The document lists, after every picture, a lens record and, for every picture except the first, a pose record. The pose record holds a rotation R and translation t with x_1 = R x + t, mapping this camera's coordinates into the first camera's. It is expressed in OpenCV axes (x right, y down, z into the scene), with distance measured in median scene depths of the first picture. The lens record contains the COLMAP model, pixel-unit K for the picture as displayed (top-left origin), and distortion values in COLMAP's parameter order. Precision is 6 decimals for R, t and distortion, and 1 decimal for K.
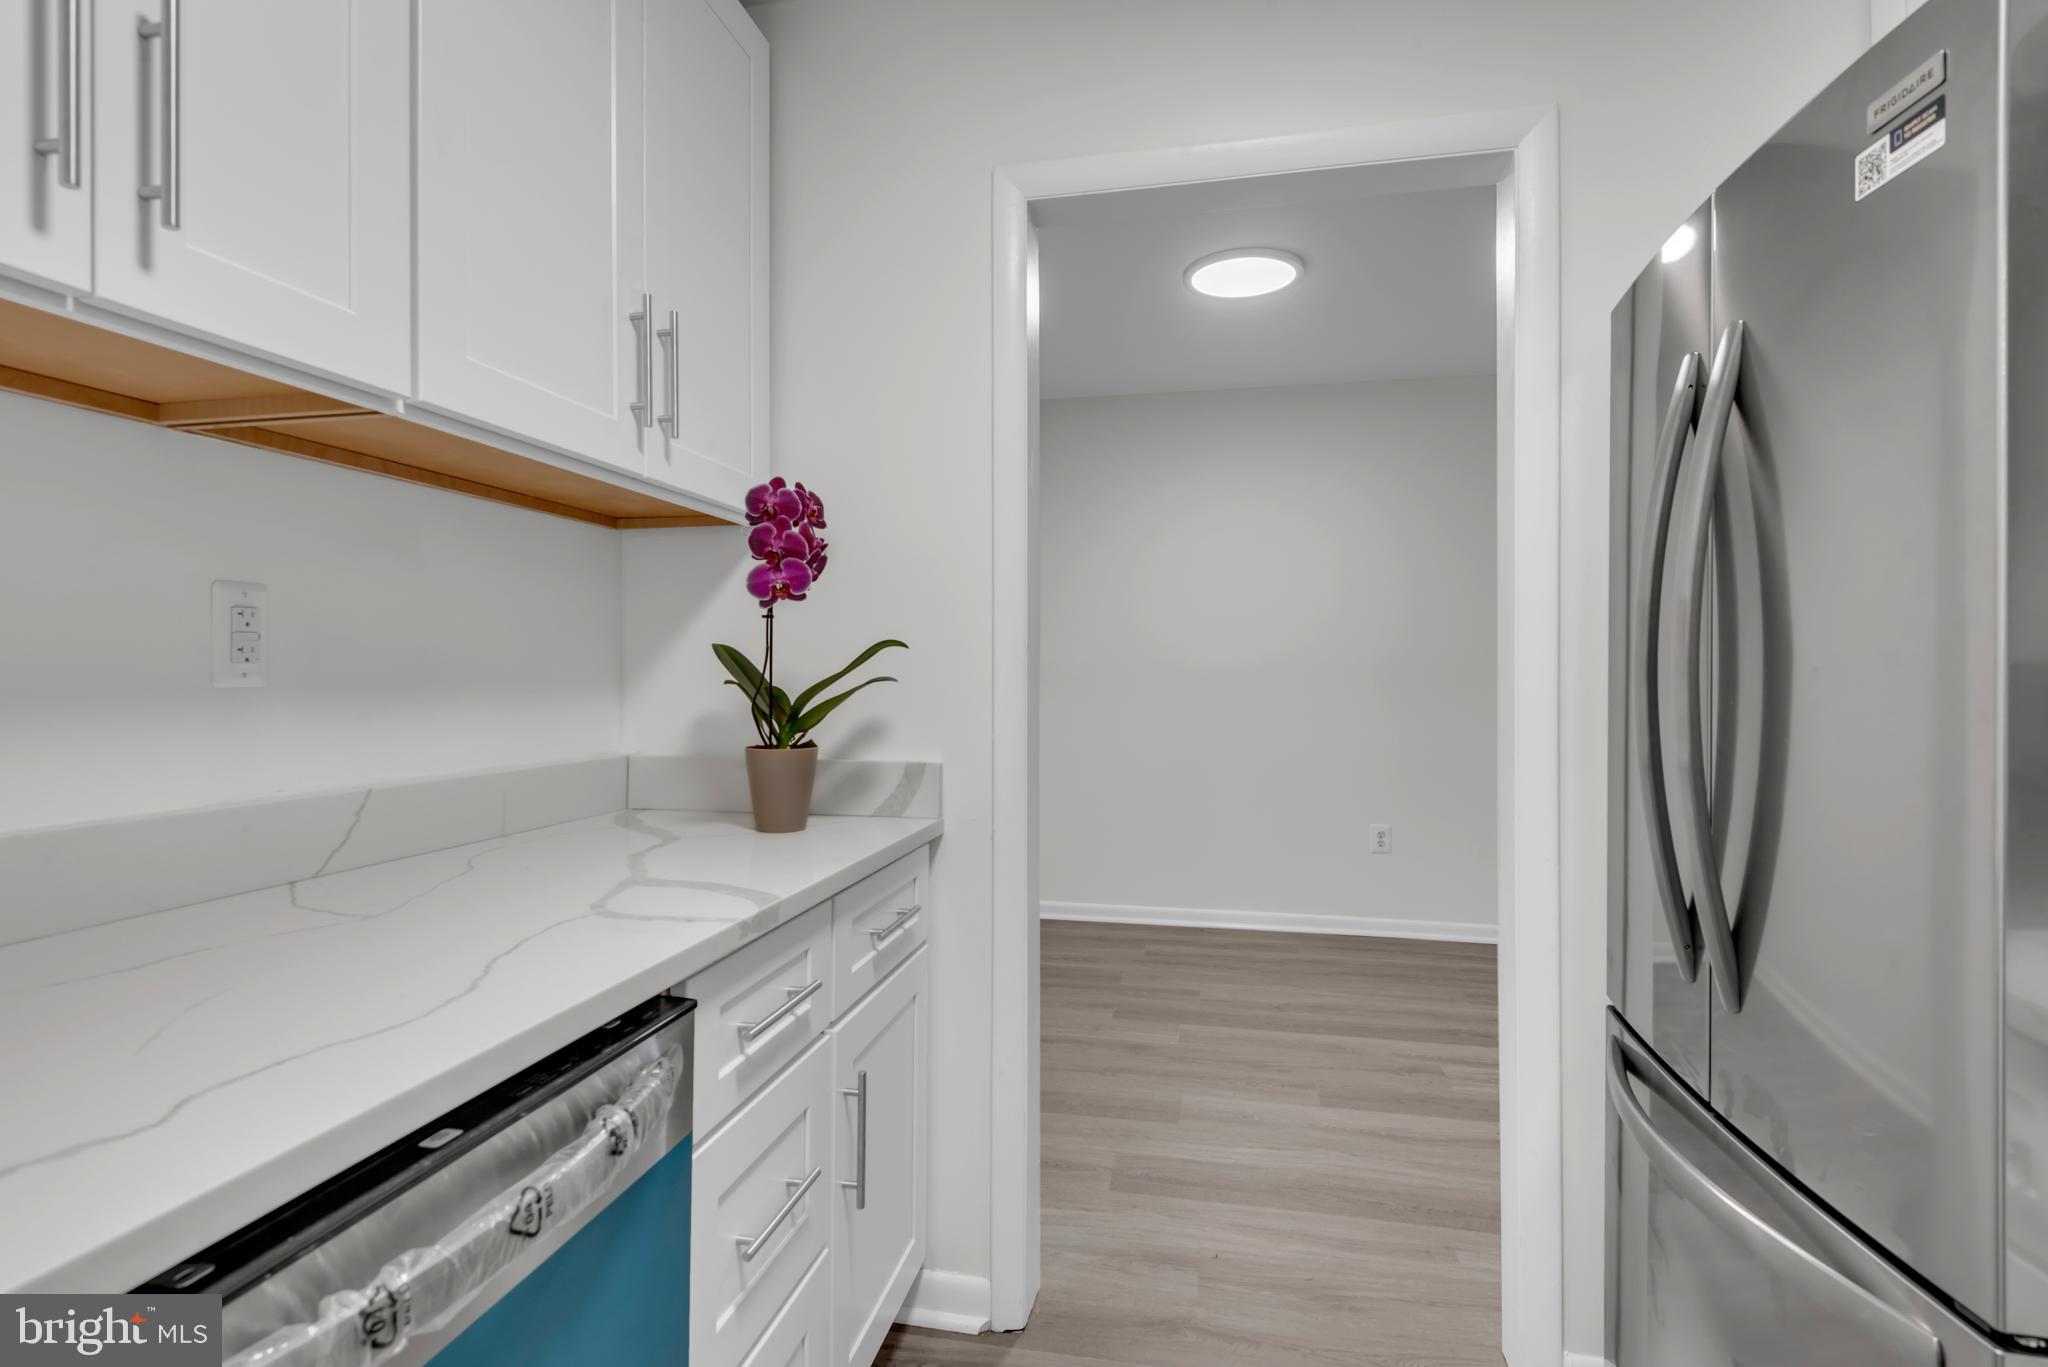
lens RADIAL K [[971.0, 0, 1015.3], [0, 971.0, 651.5], [0, 0, 1]] dist [0.002489, 0.000091]
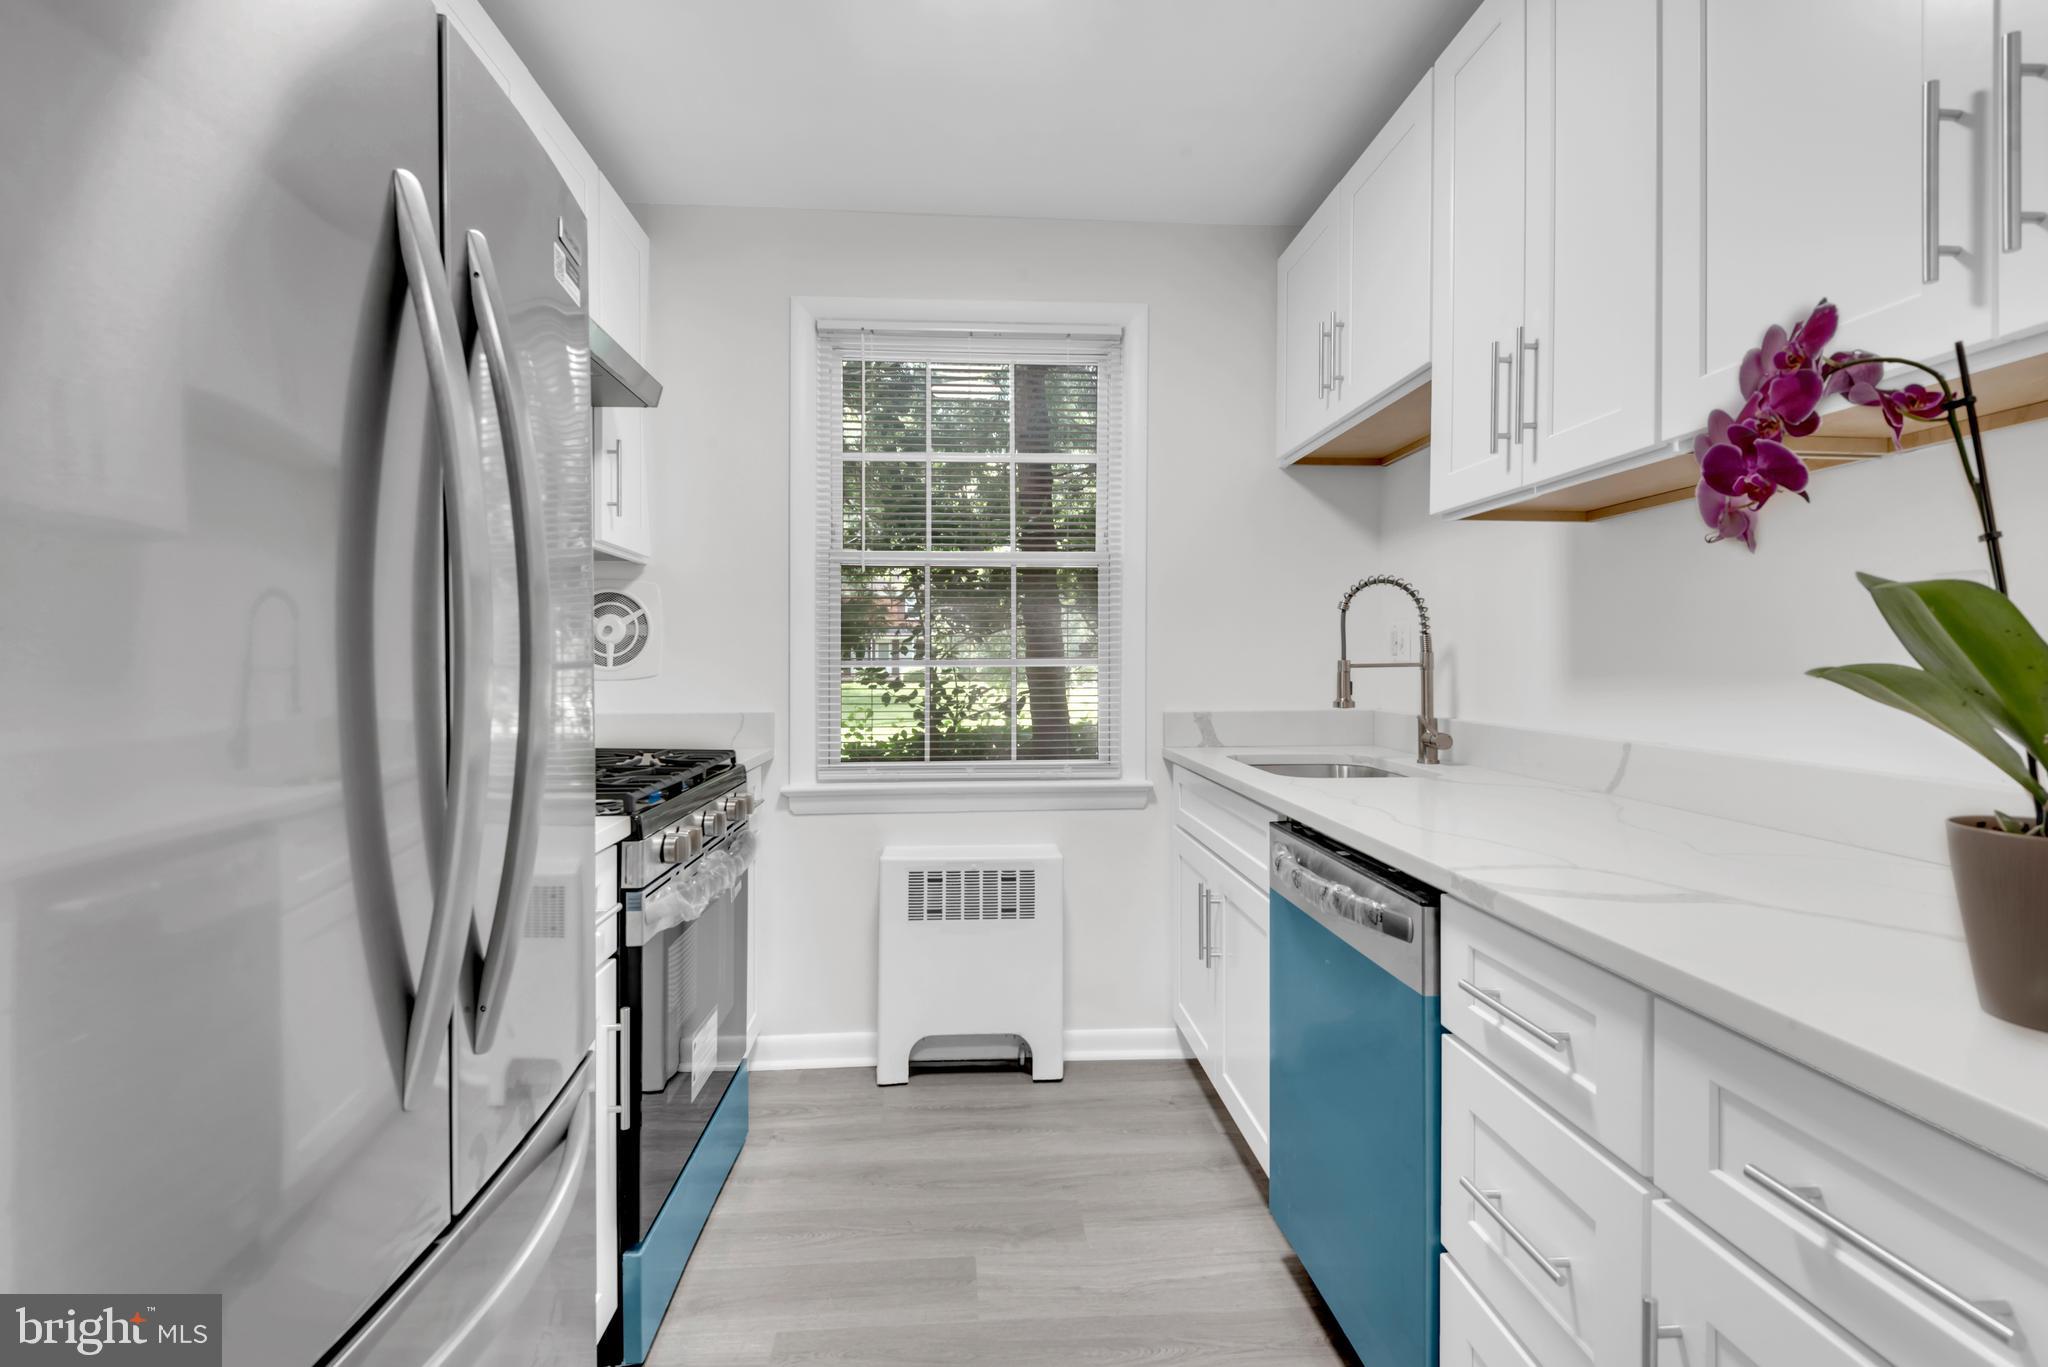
lens RADIAL K [[941.1, 0, 1024.7], [0, 941.1, 665.5], [0, 0, 1]] dist [0.030726, -0.021011]
pose [[-0.959807, -0.001970, -0.280653, 0.168553], [0.002792, 0.999859, -0.016565, 0.015956], [0.280646, -0.016683, -0.959666, 0.625746]]
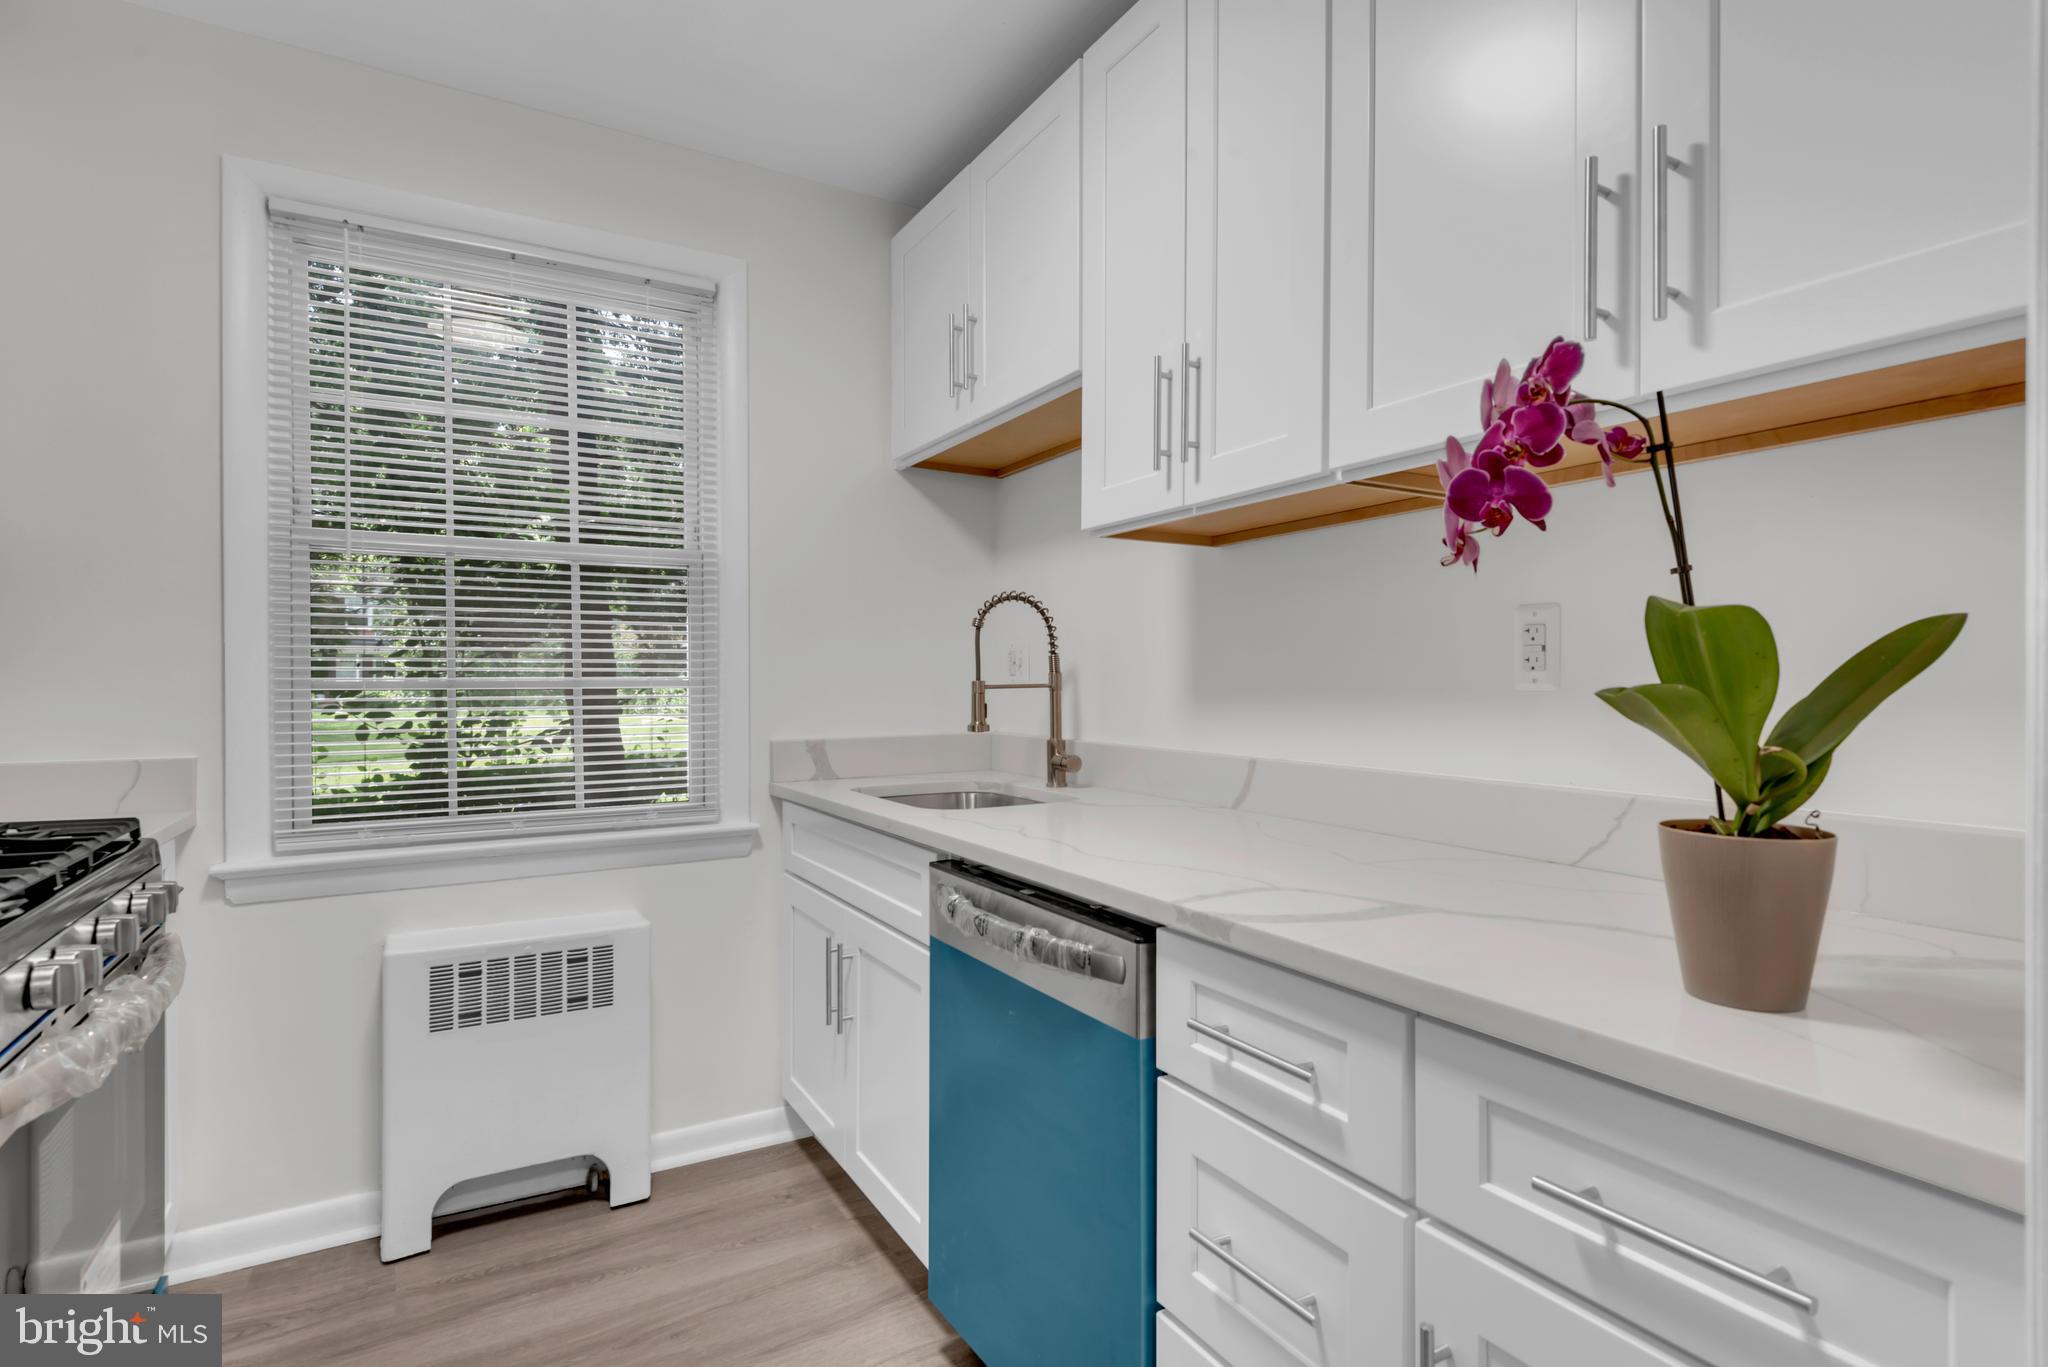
lens RADIAL K [[1010.0, 0, 1023.1], [0, 1010.0, 691.1], [0, 0, 1]] dist [0.035130, -0.028978]
pose [[-0.734985, 0.004028, -0.678072, 0.197721], [0.013291, 0.999876, -0.008467, 0.014468], [0.677953, -0.015236, -0.734947, 0.553237]]
